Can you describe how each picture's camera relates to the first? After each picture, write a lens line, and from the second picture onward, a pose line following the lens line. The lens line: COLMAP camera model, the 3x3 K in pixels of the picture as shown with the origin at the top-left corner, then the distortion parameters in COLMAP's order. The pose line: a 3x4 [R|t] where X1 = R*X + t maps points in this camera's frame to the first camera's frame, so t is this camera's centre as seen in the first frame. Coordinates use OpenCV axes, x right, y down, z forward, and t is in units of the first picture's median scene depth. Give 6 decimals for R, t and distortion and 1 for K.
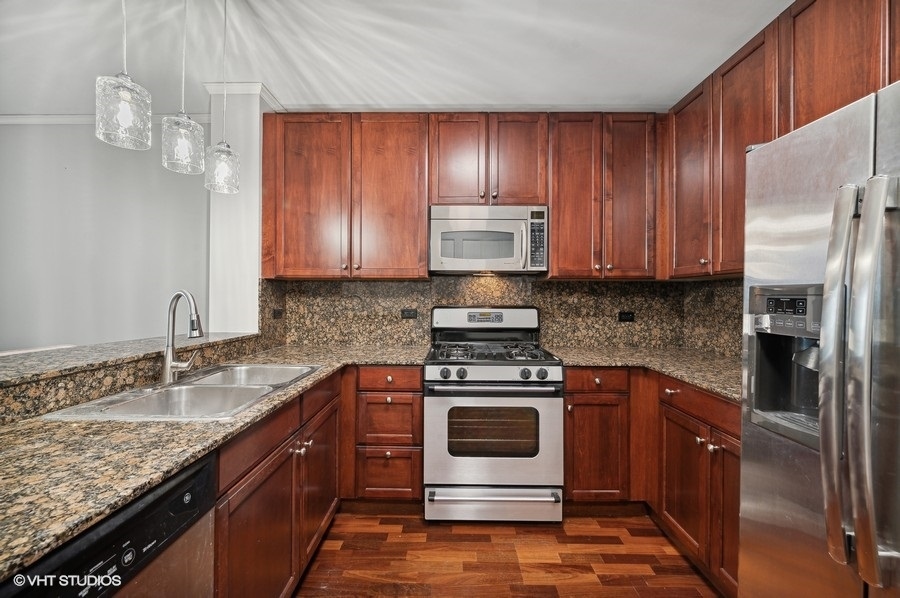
lens RADIAL K [[360.6, 0, 448.4], [0, 360.6, 296.1], [0, 0, 1]] dist [-0.000218, 0.000122]
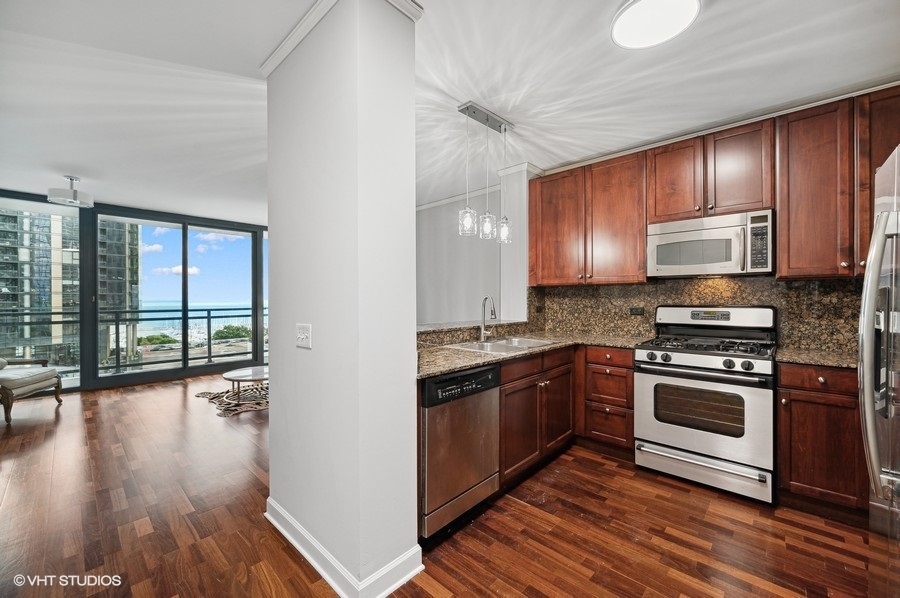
lens RADIAL K [[360.9, 0, 450.0], [0, 360.9, 299.0], [0, 0, 1]] dist [-0.002184, -0.000142]
pose [[0.738517, -0.003958, -0.674224, 0.322531], [0.008364, 0.999960, 0.003292, -0.003045], [0.674183, -0.008070, 0.738520, -0.437137]]
